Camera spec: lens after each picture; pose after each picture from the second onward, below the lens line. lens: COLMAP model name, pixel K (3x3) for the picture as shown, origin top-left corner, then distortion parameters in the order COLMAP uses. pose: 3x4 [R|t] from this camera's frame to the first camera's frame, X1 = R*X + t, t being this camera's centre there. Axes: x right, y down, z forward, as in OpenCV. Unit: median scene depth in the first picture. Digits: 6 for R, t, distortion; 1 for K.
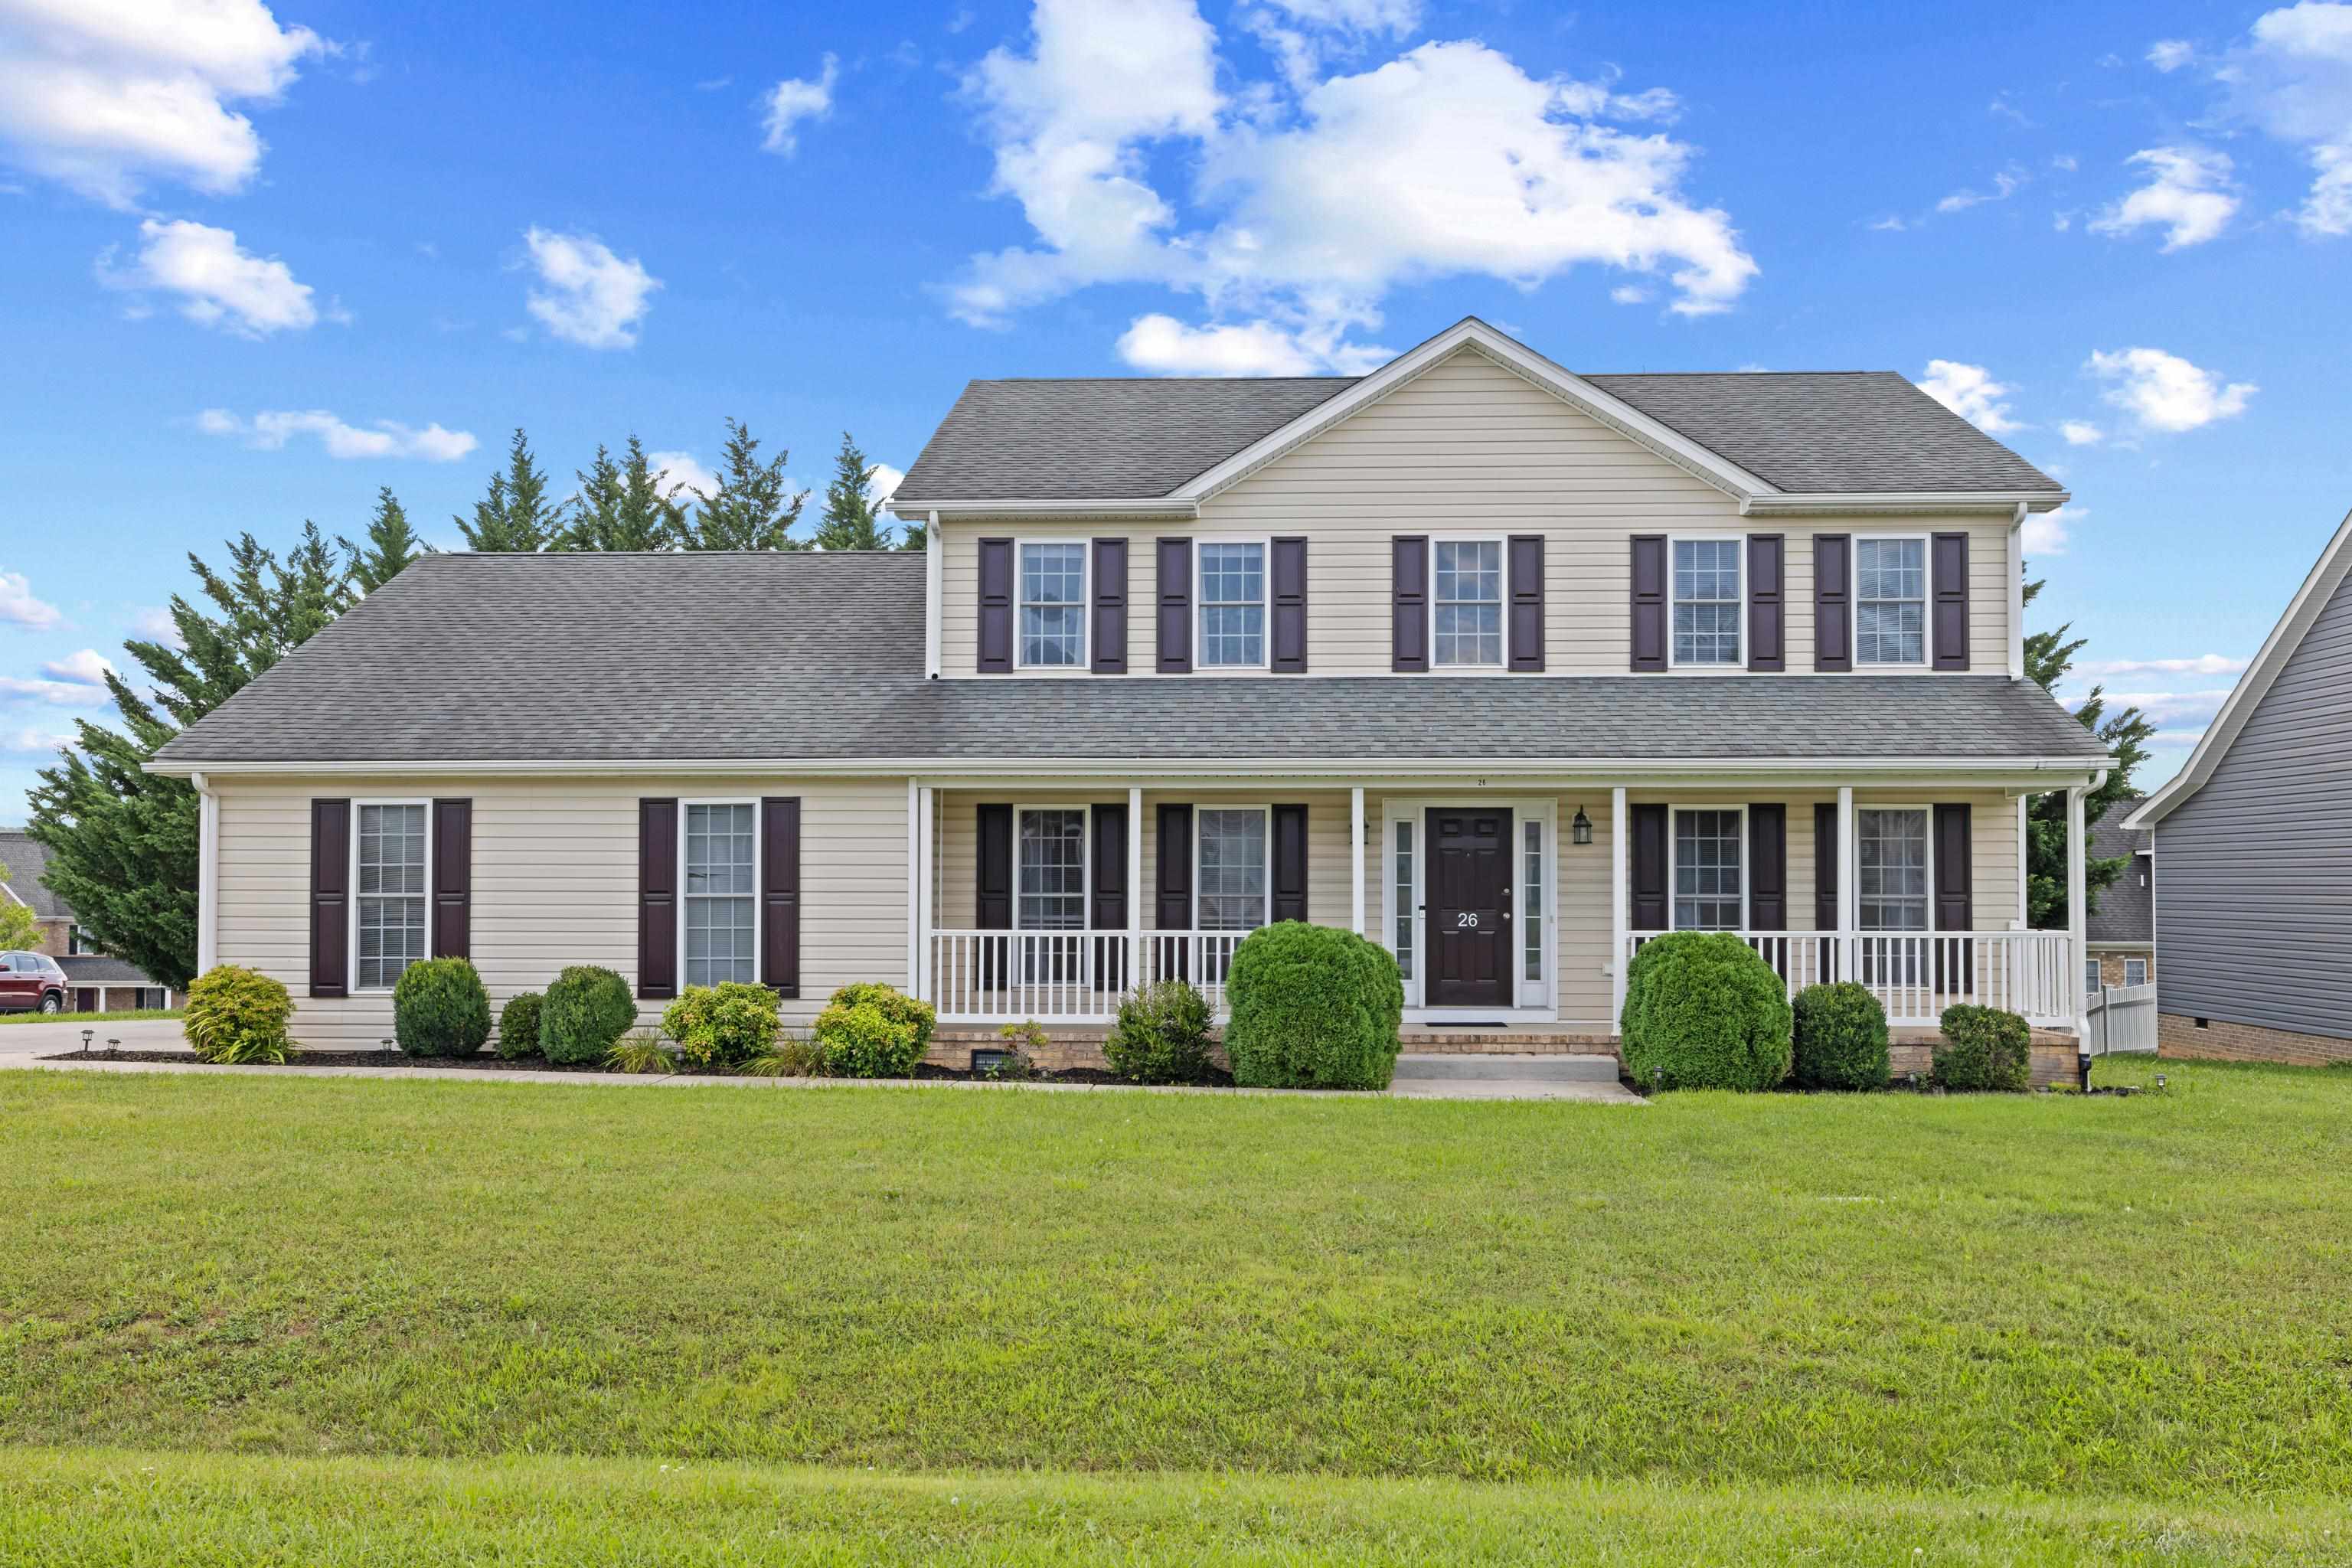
lens RADIAL K [[1961.7, 0, 1187.2], [0, 1961.7, 832.5], [0, 0, 1]] dist [0.002786, -0.014990]
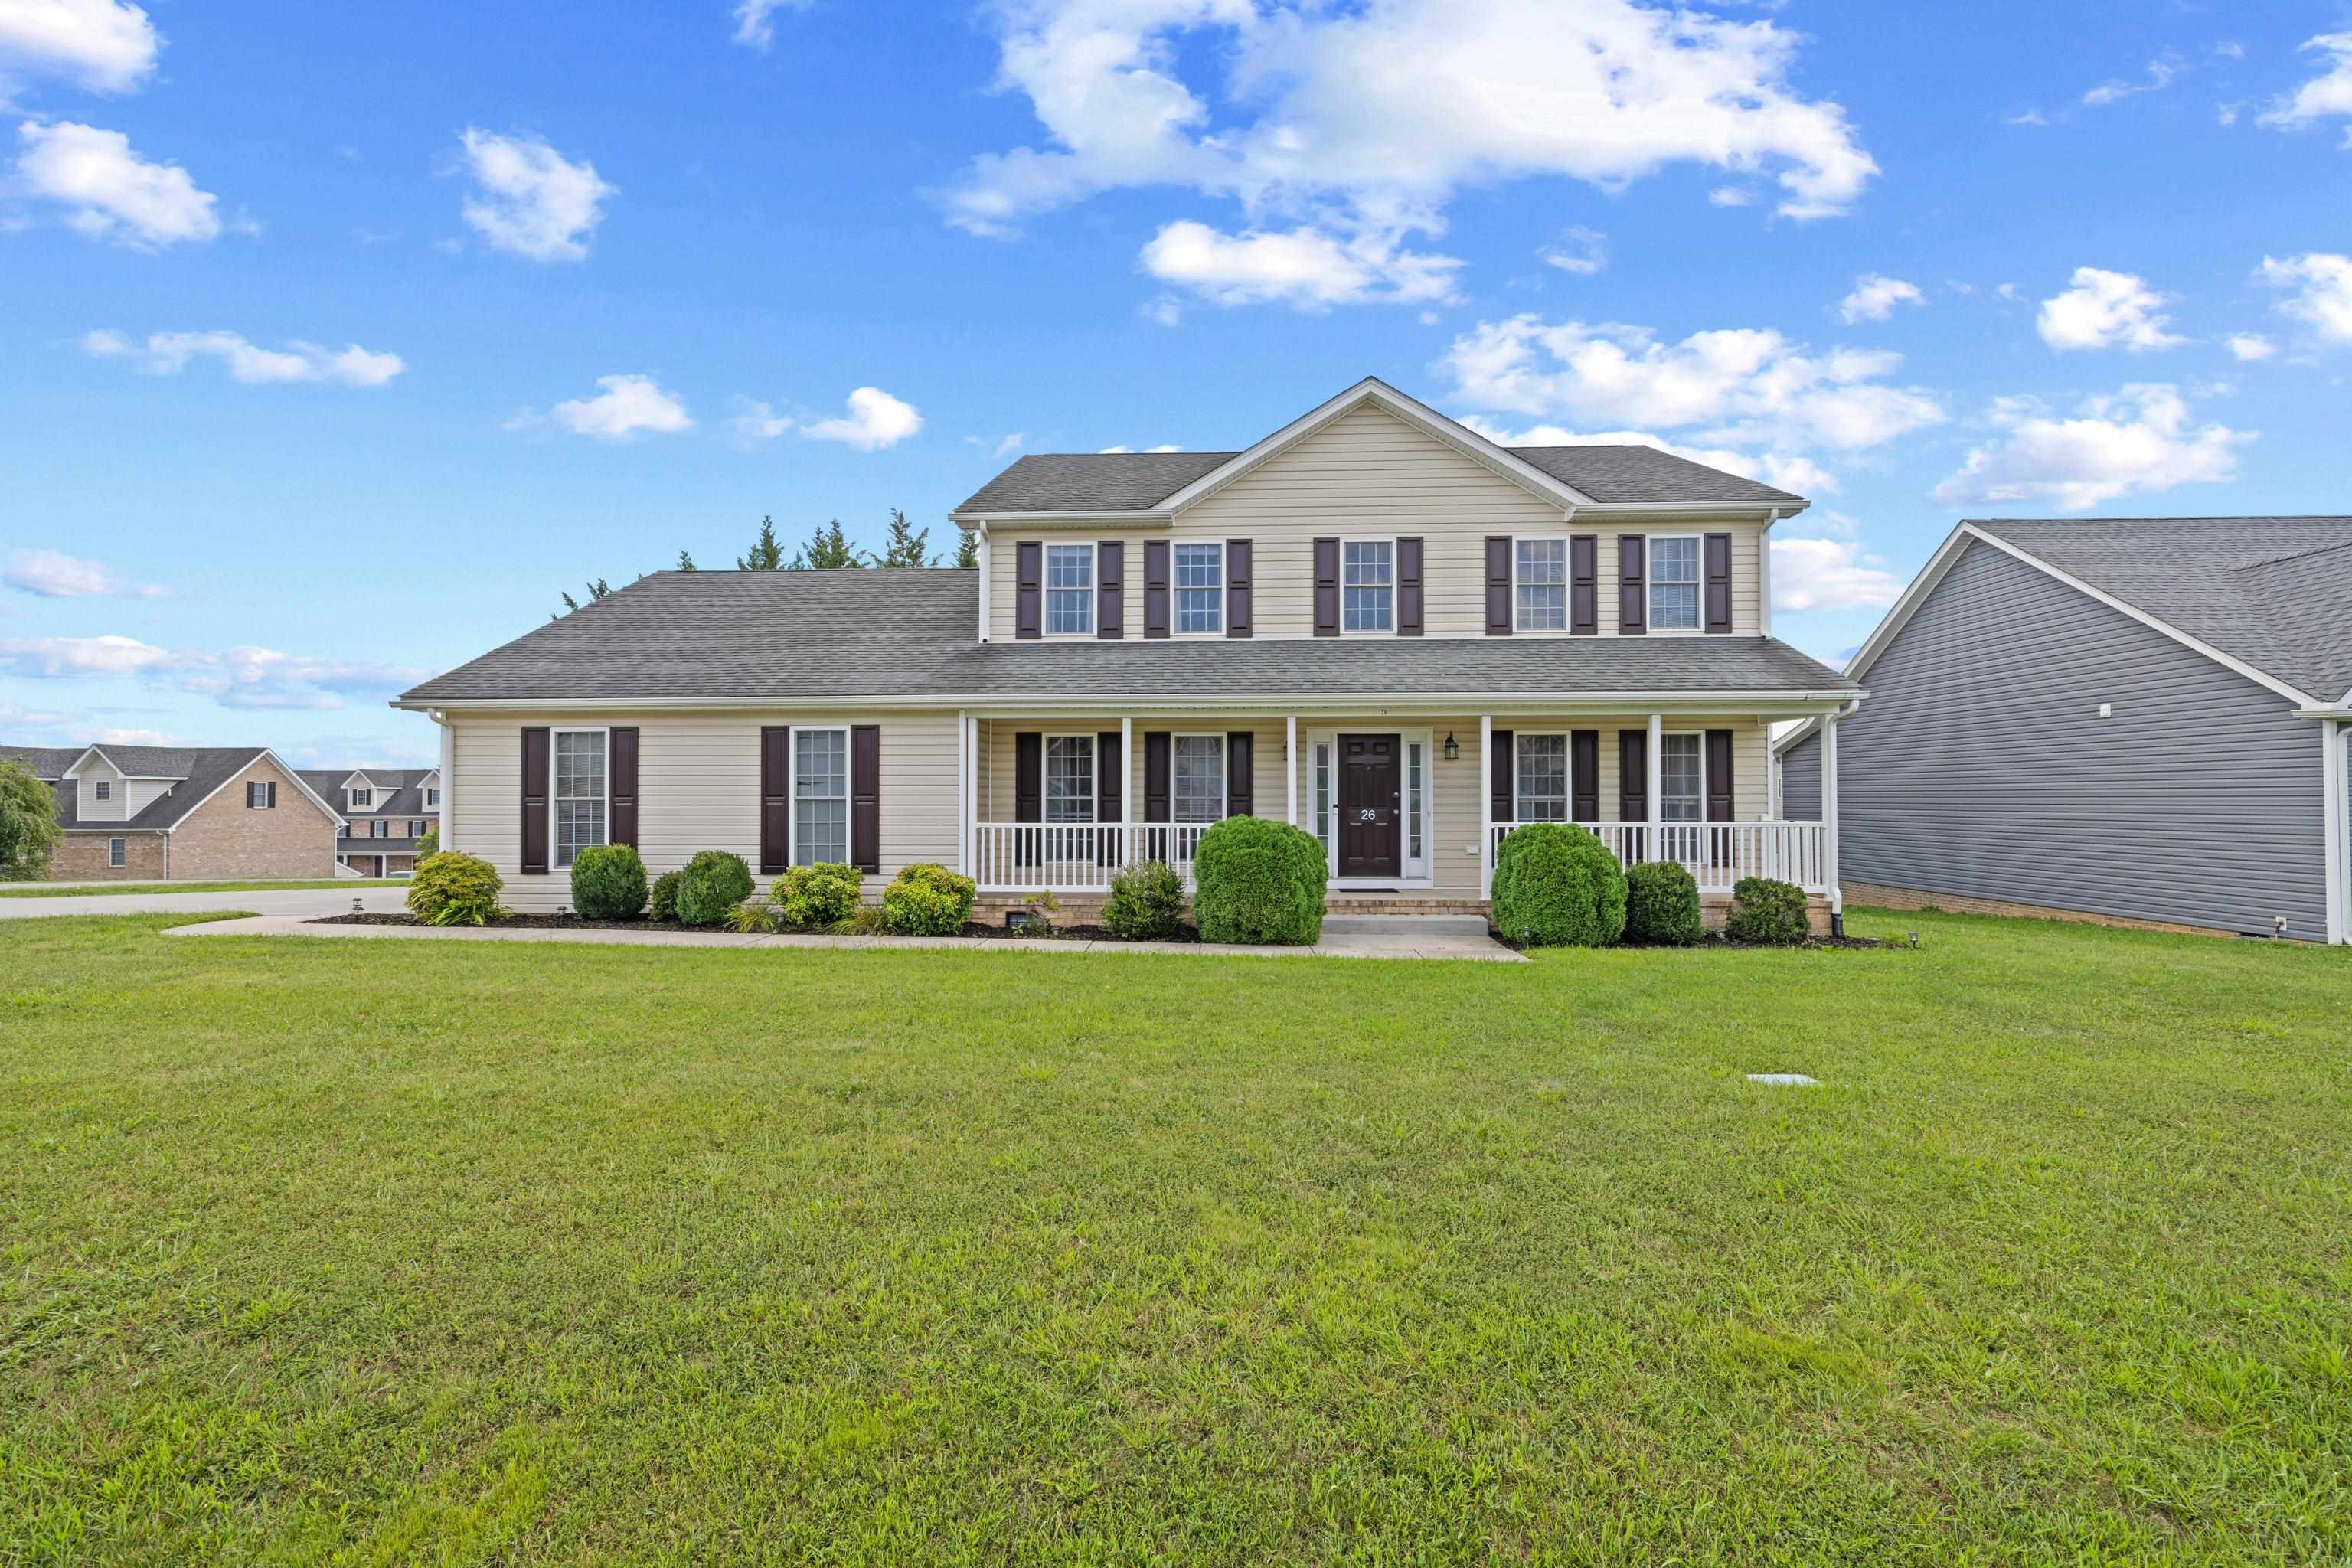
lens RADIAL K [[1014.6, 0, 1179.1], [0, 1014.6, 782.5], [0, 0, 1]] dist [-0.000454, -0.000033]
pose [[0.999996, -0.002691, -0.000125, 0.009291], [0.002693, 0.999918, 0.012549, 0.012845], [0.000091, -0.012549, 0.999921, 0.289754]]
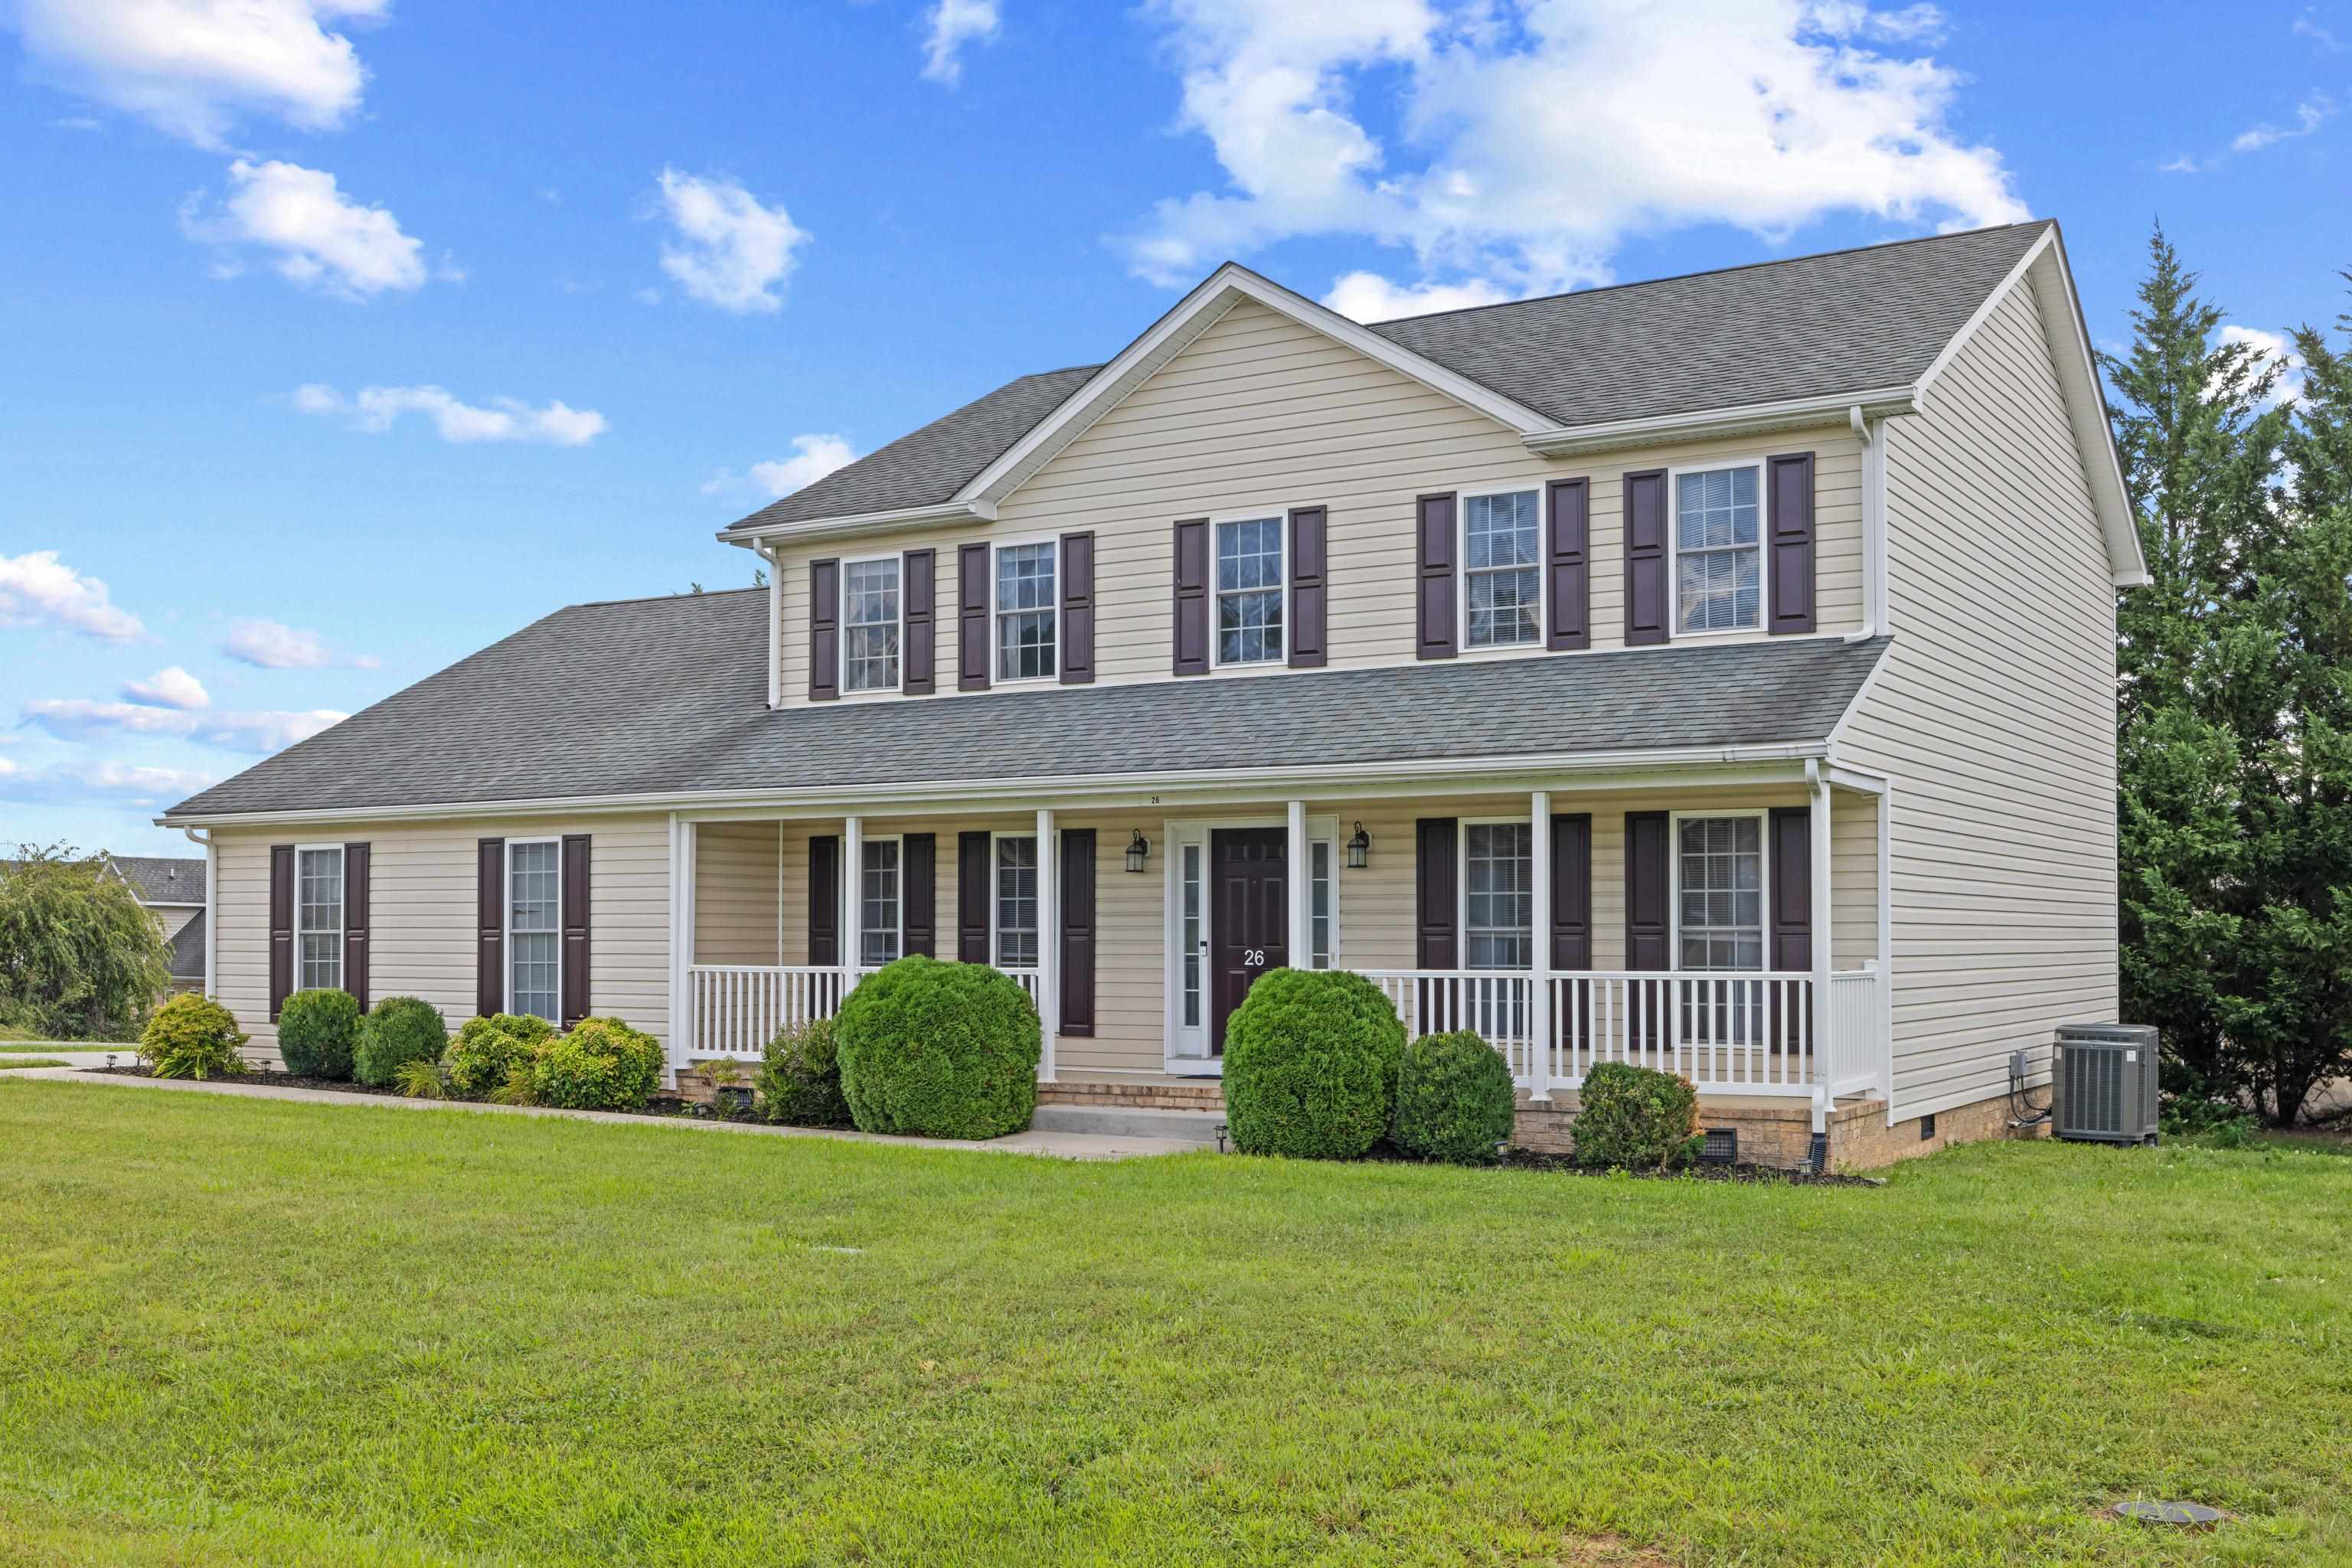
lens RADIAL K [[2343.0, 0, 1164.5], [0, 2343.0, 899.0], [0, 0, 1]] dist [-0.002231, 0.000000]
pose [[0.873612, -0.009973, -0.486522, 0.633567], [0.016274, 0.999829, 0.008728, 0.009419], [0.486352, -0.015543, 0.873625, 0.078736]]
